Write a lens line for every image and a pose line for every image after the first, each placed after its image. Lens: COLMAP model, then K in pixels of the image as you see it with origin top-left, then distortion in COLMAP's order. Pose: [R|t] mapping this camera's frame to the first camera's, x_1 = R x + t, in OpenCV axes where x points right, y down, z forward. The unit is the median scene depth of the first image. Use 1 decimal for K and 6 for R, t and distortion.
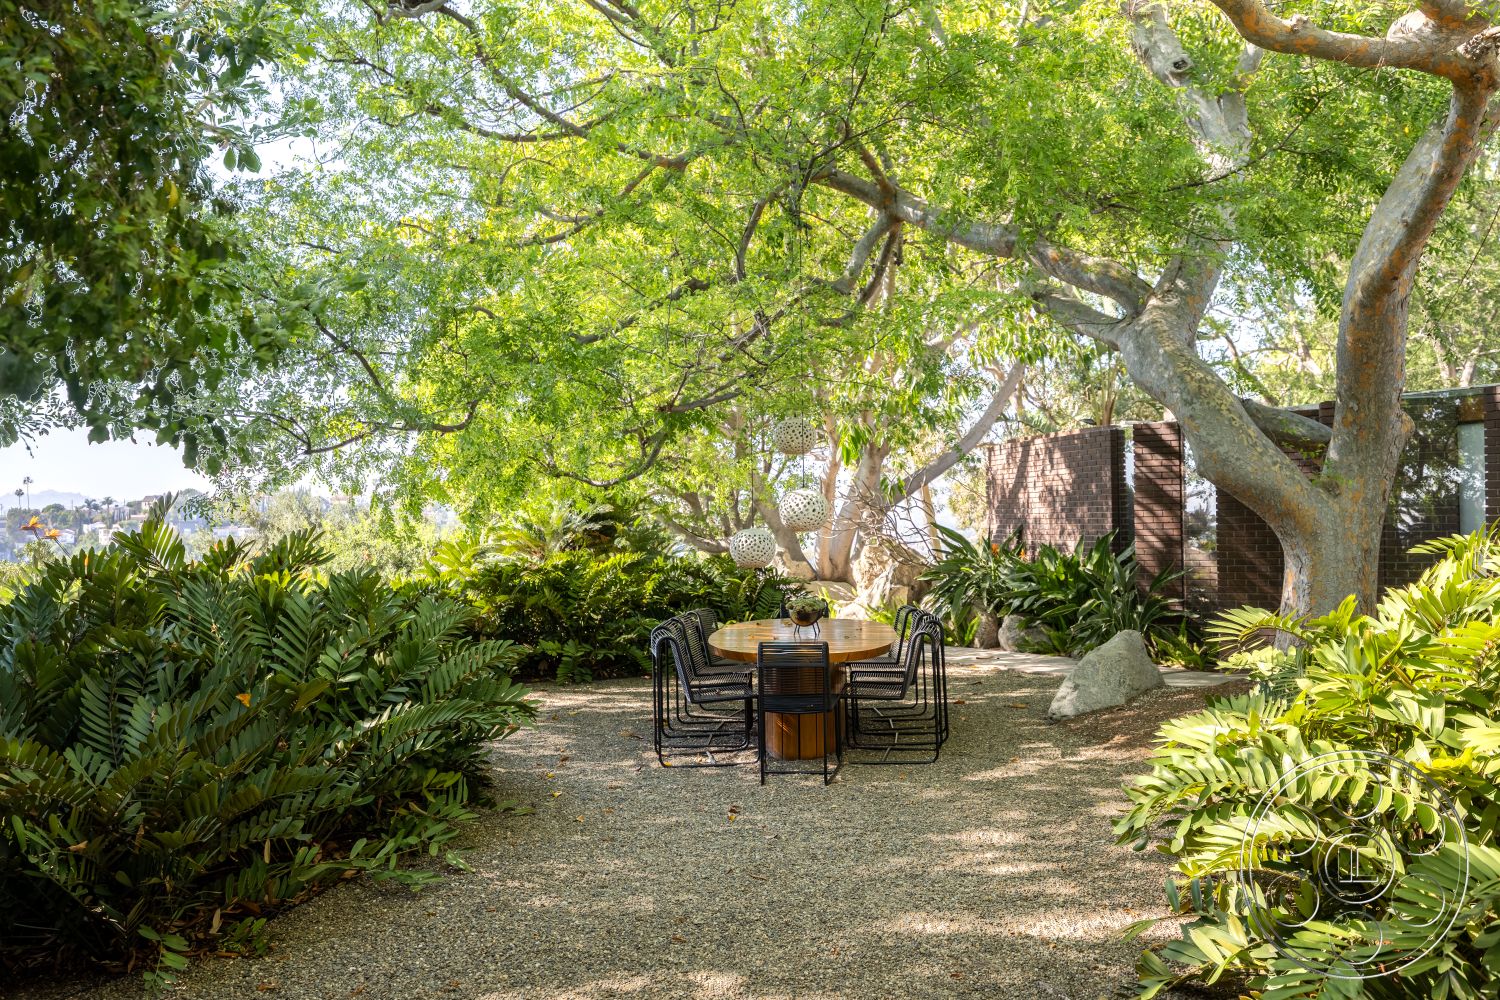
lens RADIAL K [[1269.6, 0, 750.0], [0, 1269.6, 500.0], [0, 0, 1]] dist [0.001618, 0.003461]
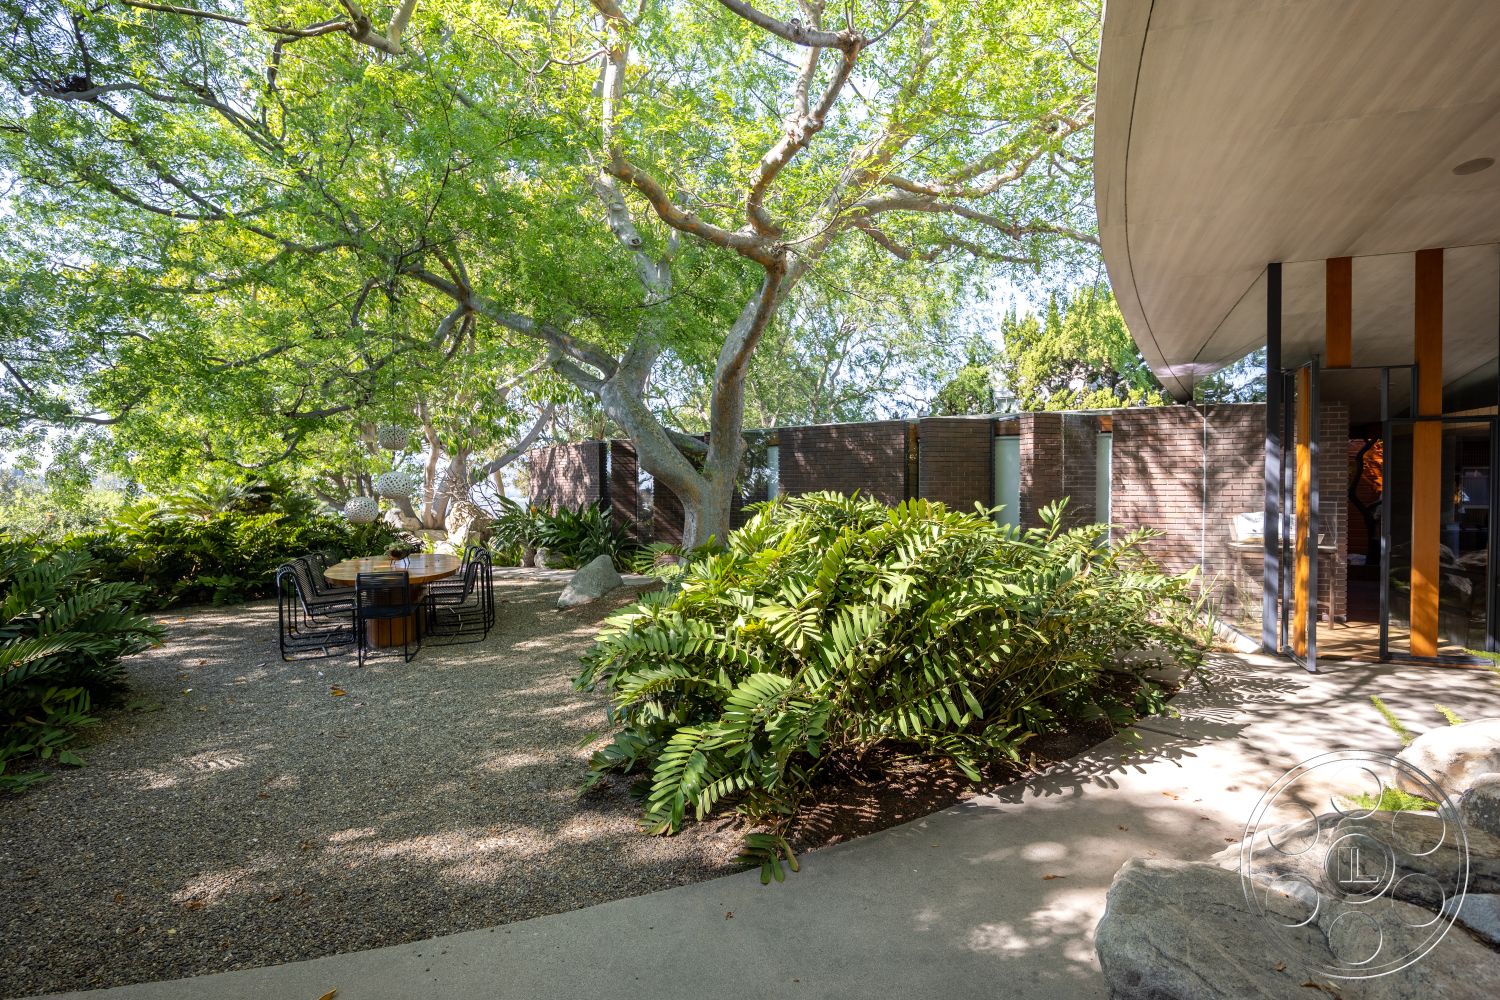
lens RADIAL K [[1006.0, 0, 749.0], [0, 1006.0, 535.2], [0, 0, 1]] dist [0.005204, 0.001177]
pose [[0.872053, -0.015534, 0.489164, -0.192395], [-0.012773, 0.998433, 0.054476, -0.004051], [-0.489244, -0.053754, 0.870489, -0.293505]]
